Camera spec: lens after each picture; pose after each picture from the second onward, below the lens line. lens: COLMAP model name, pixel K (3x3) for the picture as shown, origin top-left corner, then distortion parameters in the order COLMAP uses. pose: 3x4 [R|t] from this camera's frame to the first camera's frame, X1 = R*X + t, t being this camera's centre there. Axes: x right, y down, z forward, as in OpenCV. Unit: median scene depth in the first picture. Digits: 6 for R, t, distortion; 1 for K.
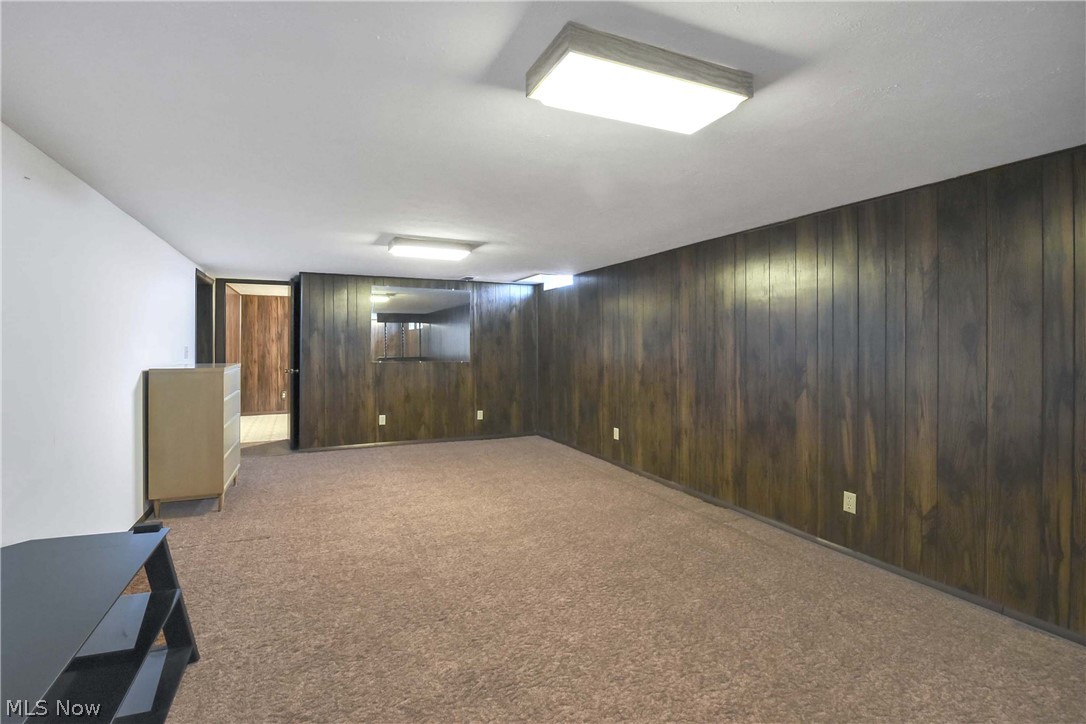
lens RADIAL K [[489.5, 0, 543.0], [0, 489.5, 362.0], [0, 0, 1]] dist [-0.022463, -0.000388]
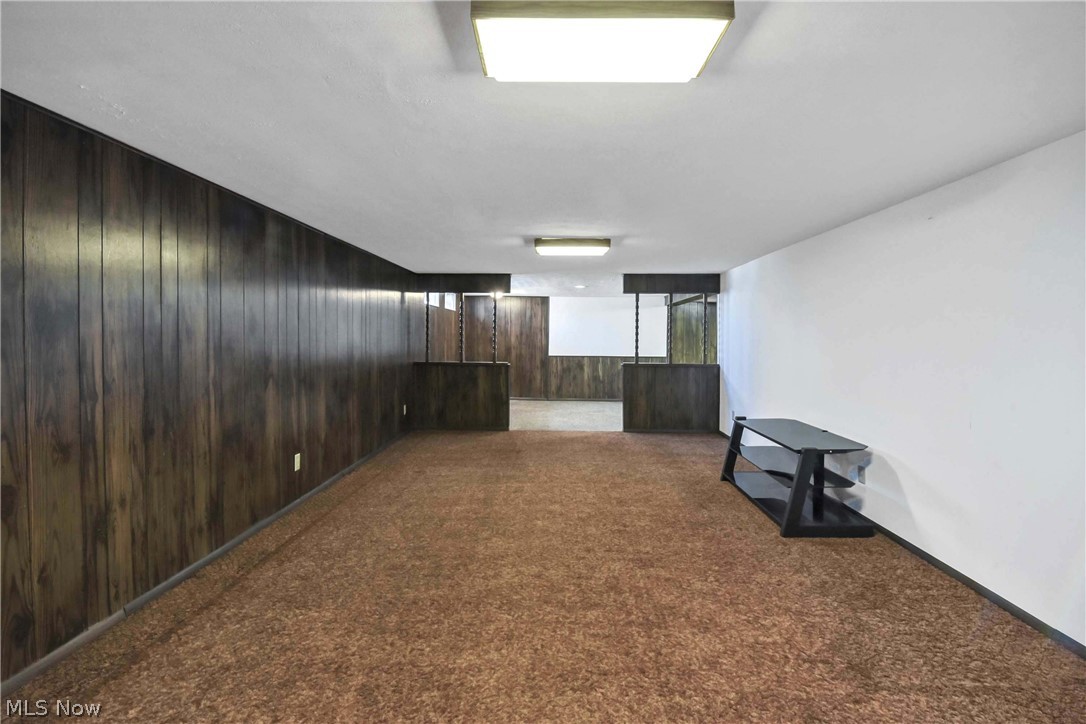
lens RADIAL K [[489.5, 0, 543.0], [0, 489.5, 362.0], [0, 0, 1]] dist [-0.022463, -0.000388]
pose [[-0.887552, -0.032308, 0.459573, -0.400082], [0.008736, 0.996178, 0.086904, -0.054038], [-0.460625, 0.081146, -0.883878, 1.482328]]
